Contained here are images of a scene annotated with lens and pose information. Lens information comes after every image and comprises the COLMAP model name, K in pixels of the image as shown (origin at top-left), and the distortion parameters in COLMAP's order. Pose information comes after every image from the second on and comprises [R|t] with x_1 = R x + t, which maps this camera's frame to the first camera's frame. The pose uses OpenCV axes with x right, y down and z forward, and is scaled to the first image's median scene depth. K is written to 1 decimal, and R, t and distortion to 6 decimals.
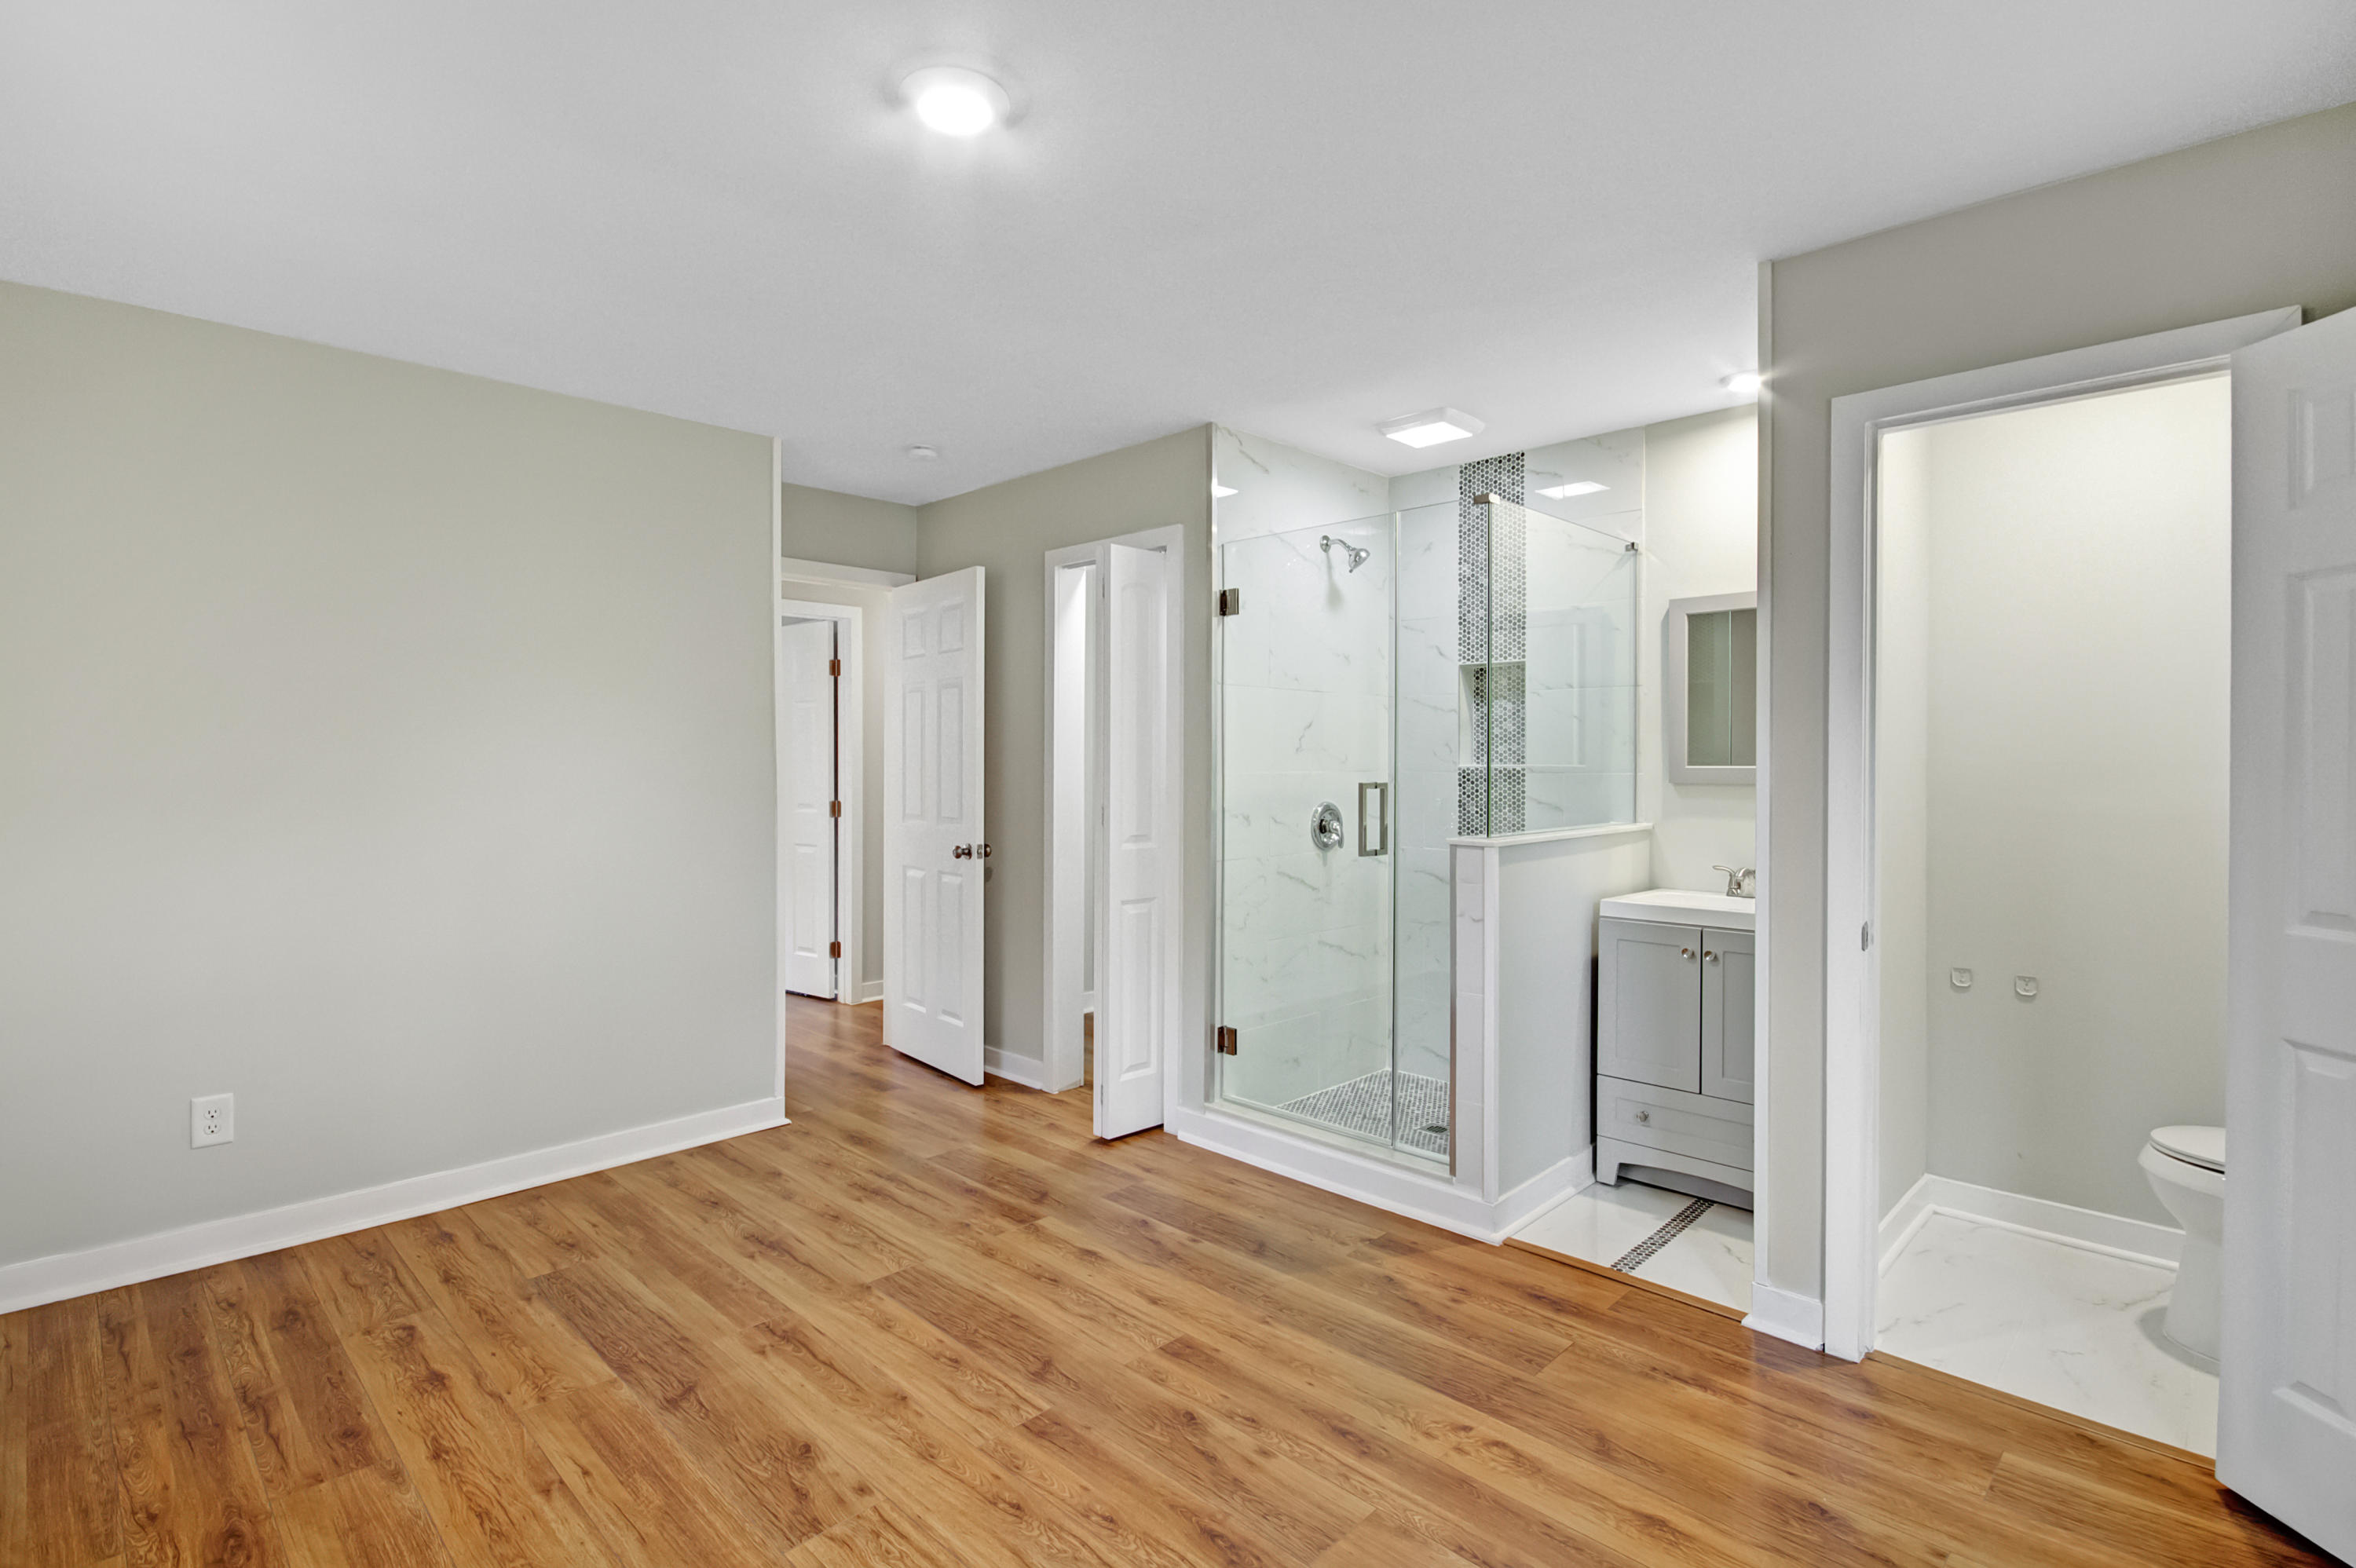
lens RADIAL K [[1145.4, 0, 1188.0], [0, 1145.4, 784.6], [0, 0, 1]] dist [0.016441, -0.020402]
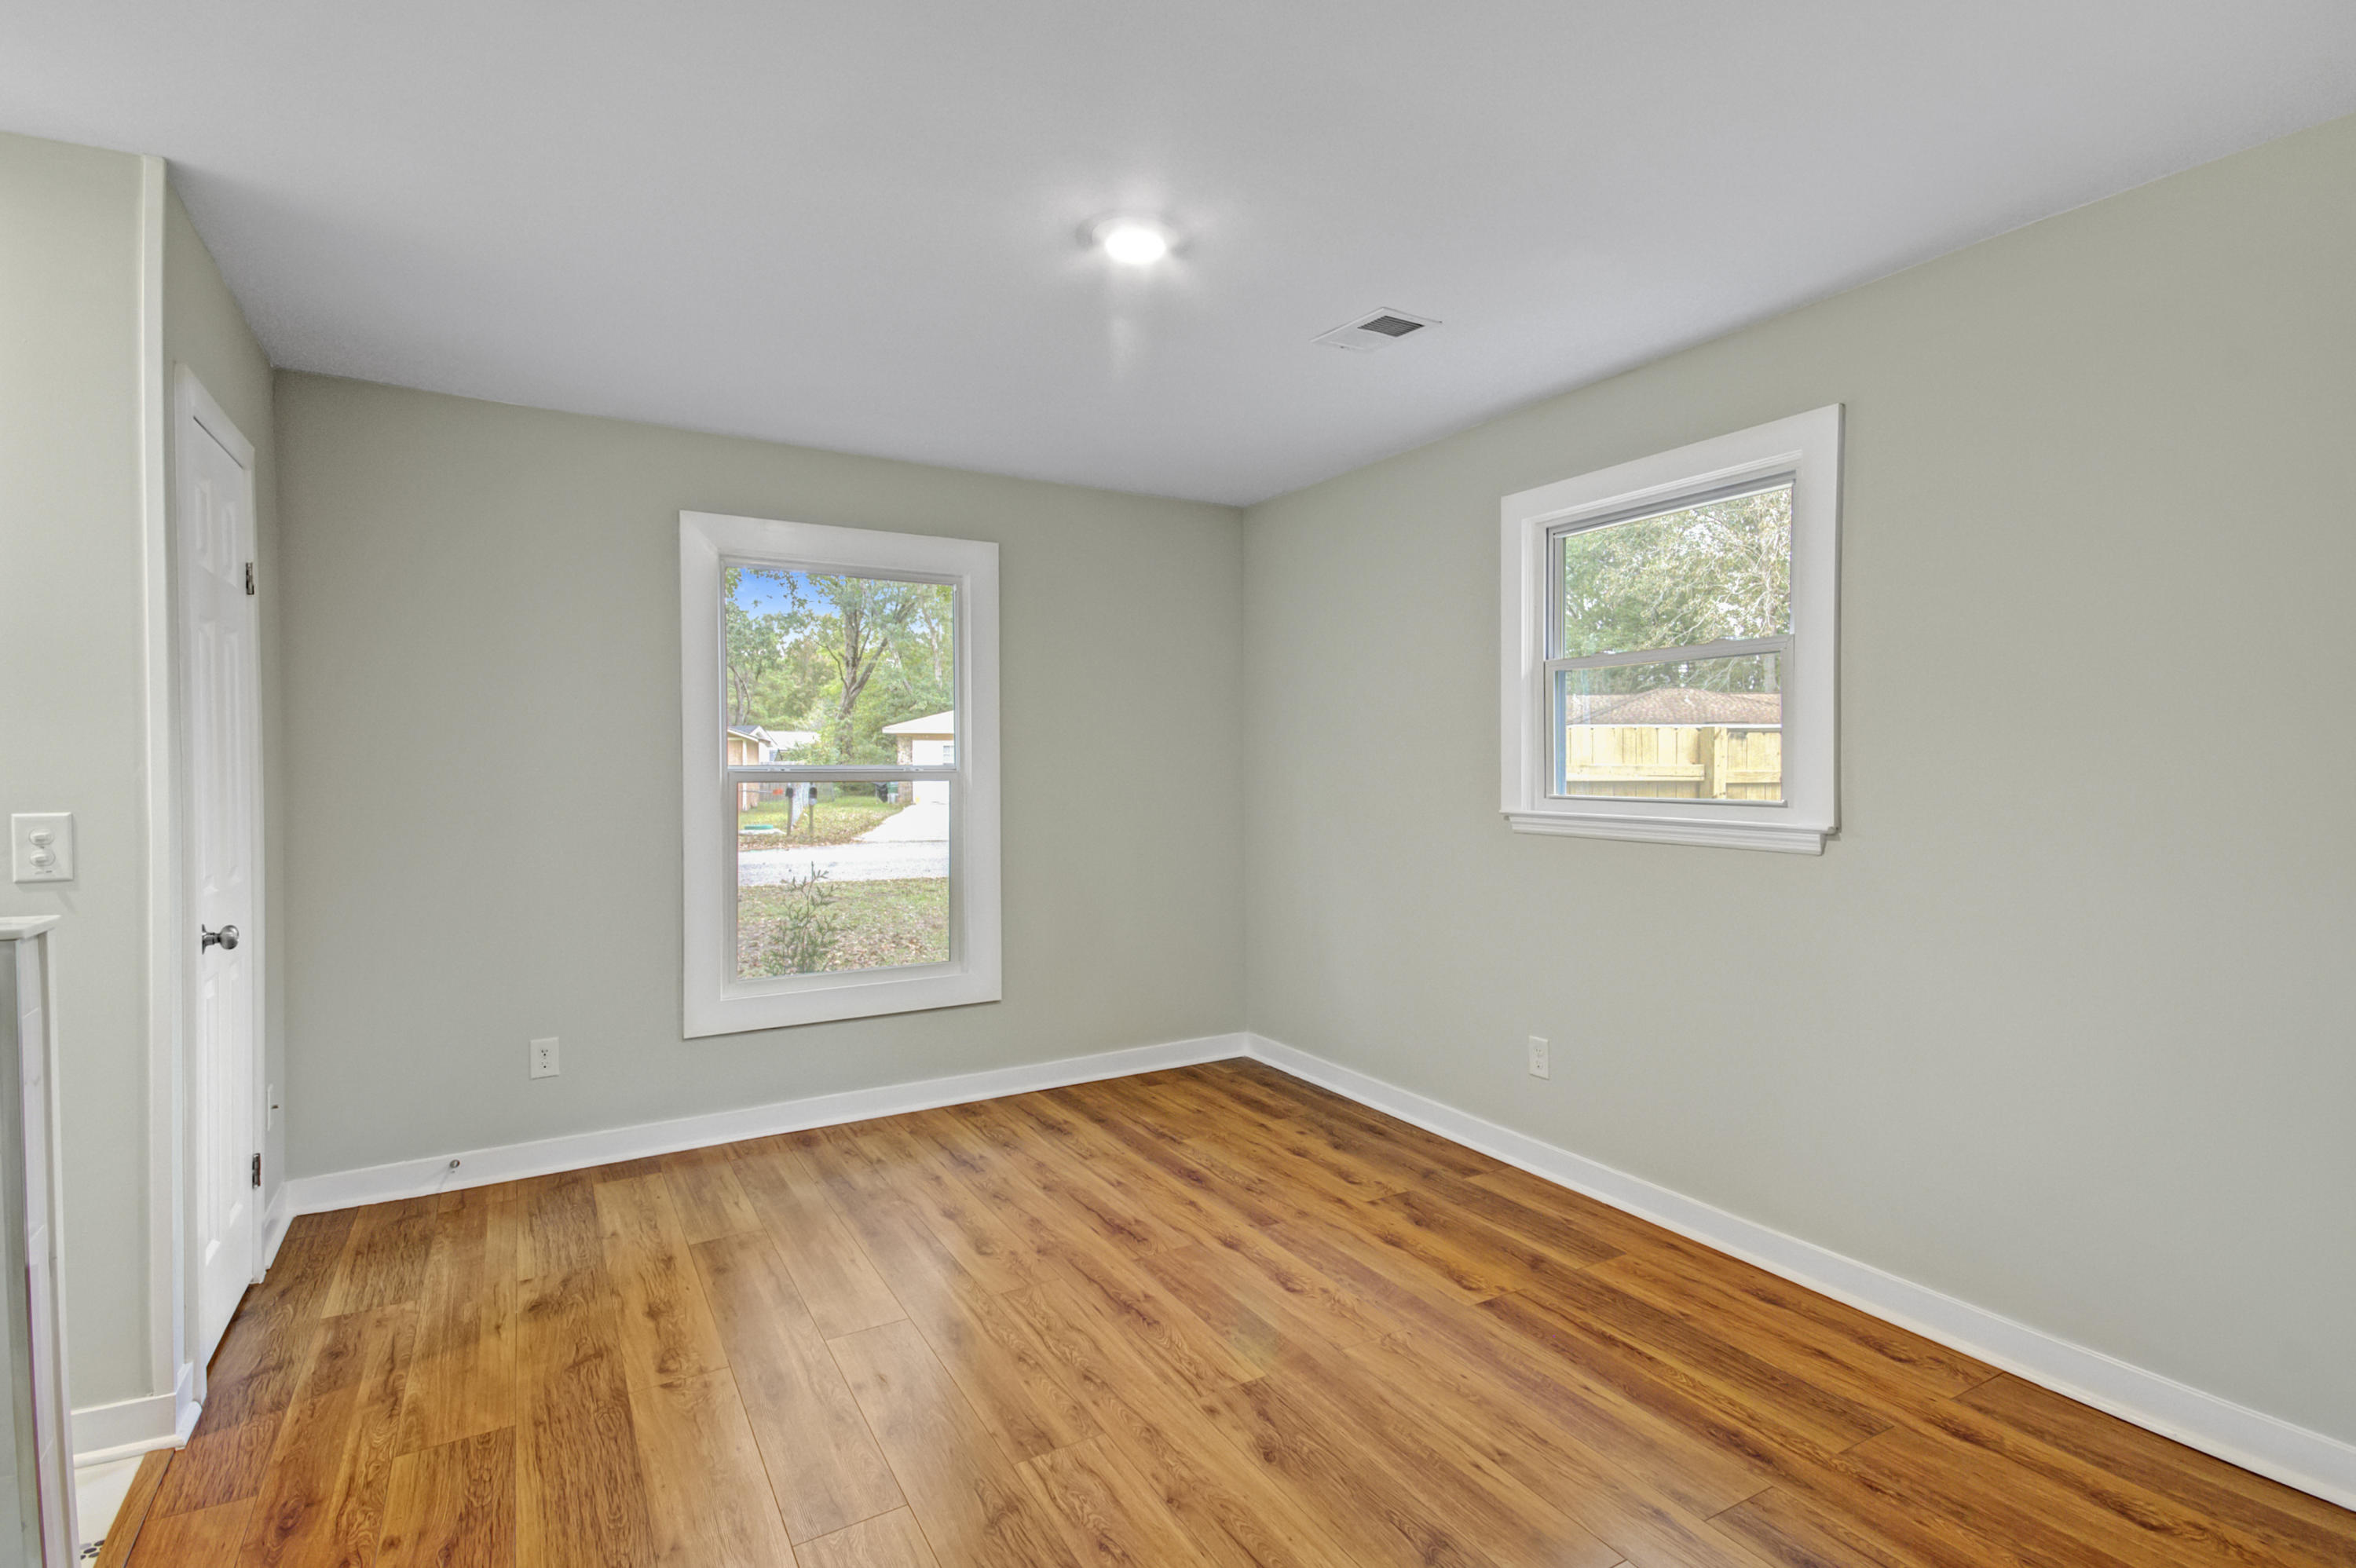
lens RADIAL K [[1145.4, 0, 1188.0], [0, 1145.4, 784.6], [0, 0, 1]] dist [0.016441, -0.020402]
pose [[-0.965461, -0.006170, 0.260474, -0.521491], [0.003932, 0.999261, 0.038242, -0.040177], [-0.260518, 0.037945, -0.964723, 1.958414]]
